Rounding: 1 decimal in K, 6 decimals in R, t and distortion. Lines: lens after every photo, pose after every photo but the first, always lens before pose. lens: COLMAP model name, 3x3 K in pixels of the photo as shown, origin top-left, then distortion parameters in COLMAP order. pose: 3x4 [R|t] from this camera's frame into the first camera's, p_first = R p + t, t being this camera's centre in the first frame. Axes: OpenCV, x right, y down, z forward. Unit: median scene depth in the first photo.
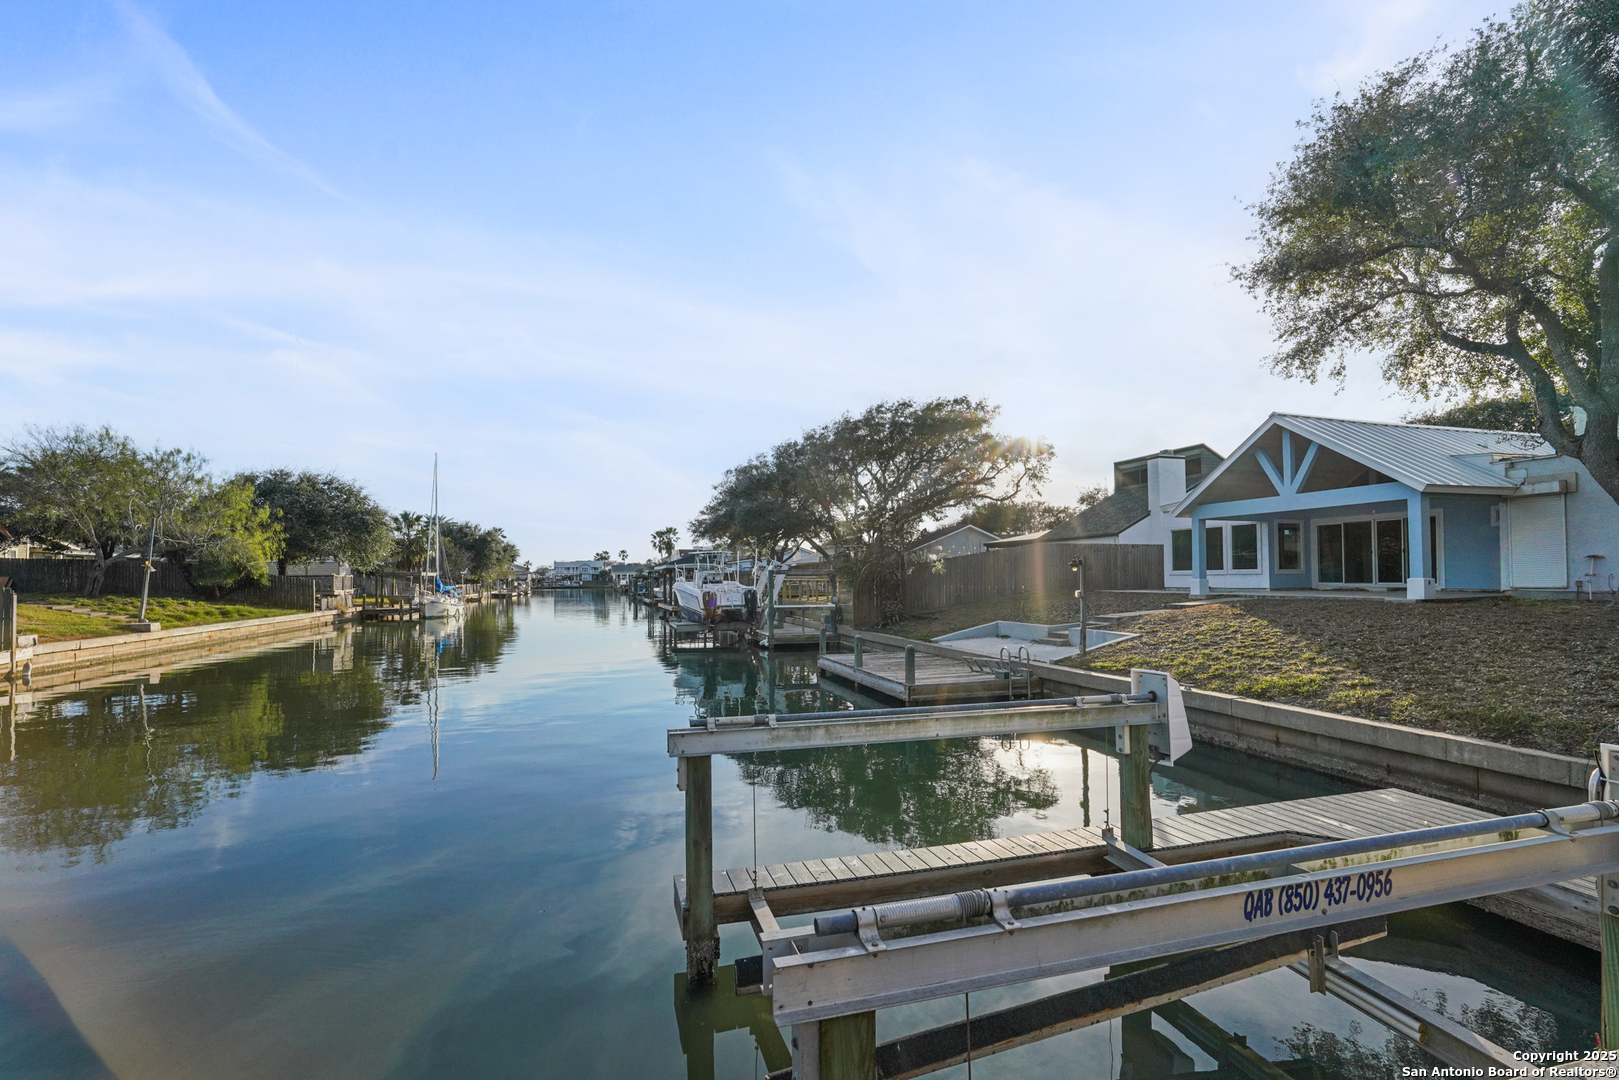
lens RADIAL K [[723.3, 0, 797.9], [0, 723.3, 566.0], [0, 0, 1]] dist [-0.003148, 0.000802]
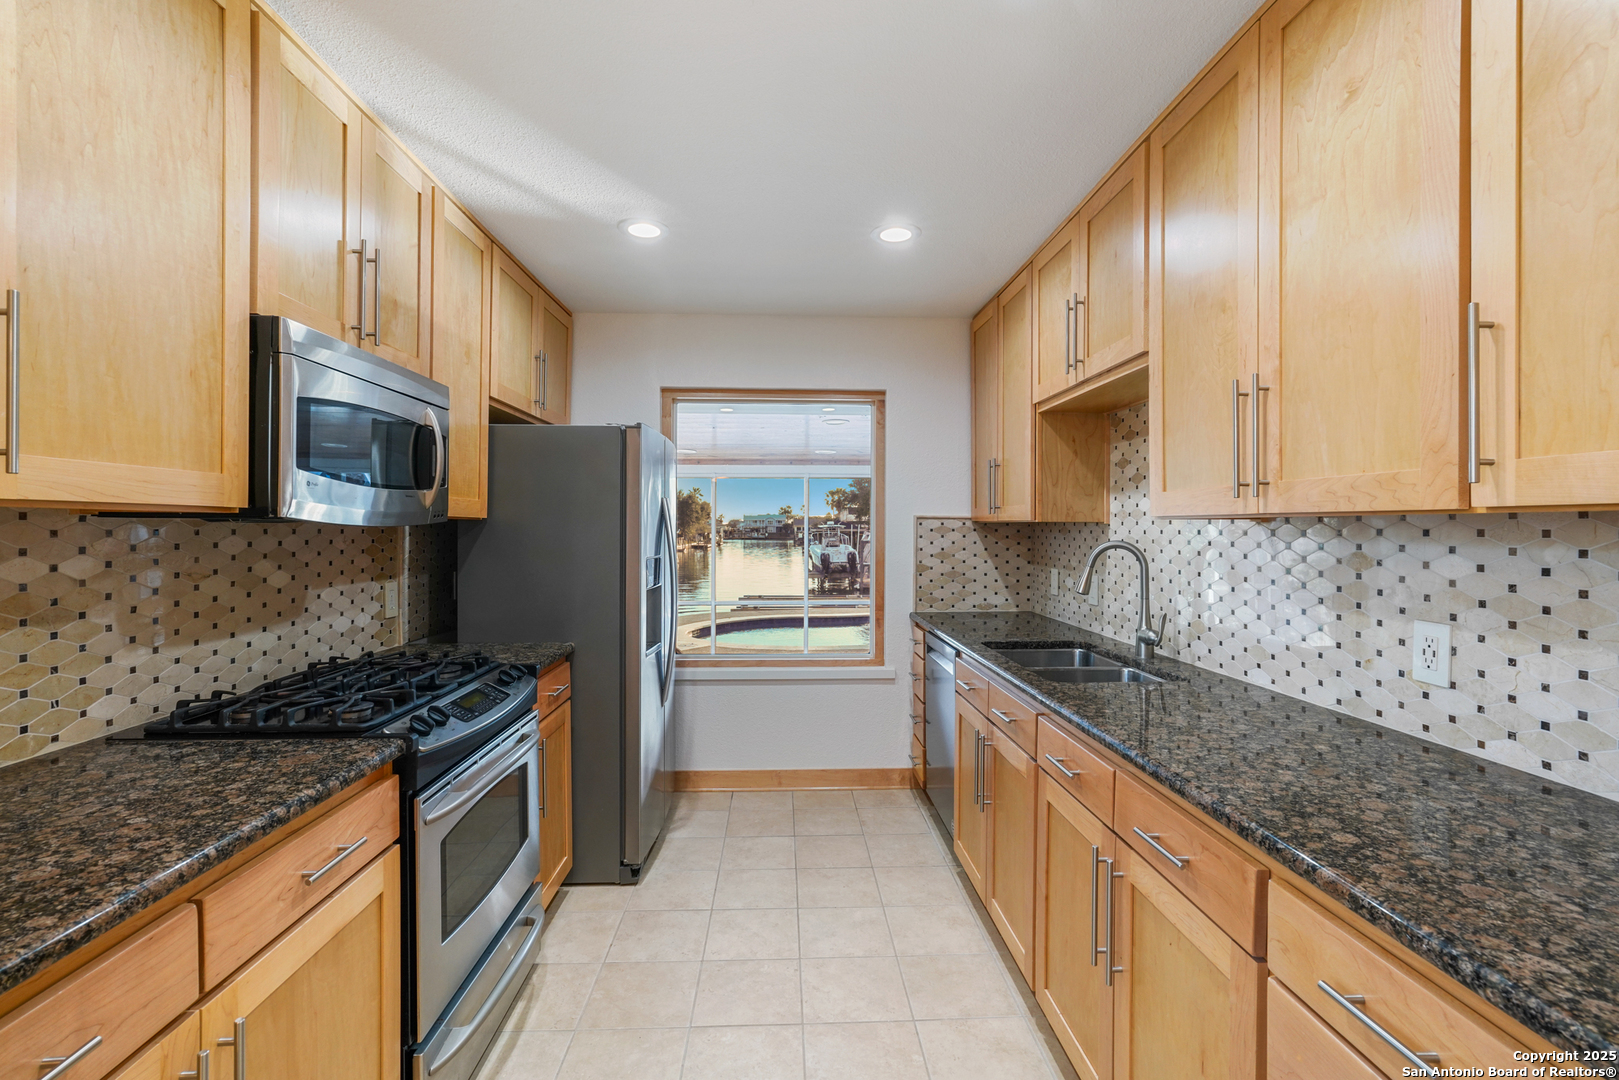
lens RADIAL K [[733.3, 0, 805.3], [0, 733.3, 531.8], [0, 0, 1]] dist [0.001948, 0.000853]
pose [[0.970113, 0.007570, -0.242534, 0.150116], [-0.002259, 0.999752, 0.022168, -0.031448], [0.242641, -0.020957, 0.969890, -0.372720]]
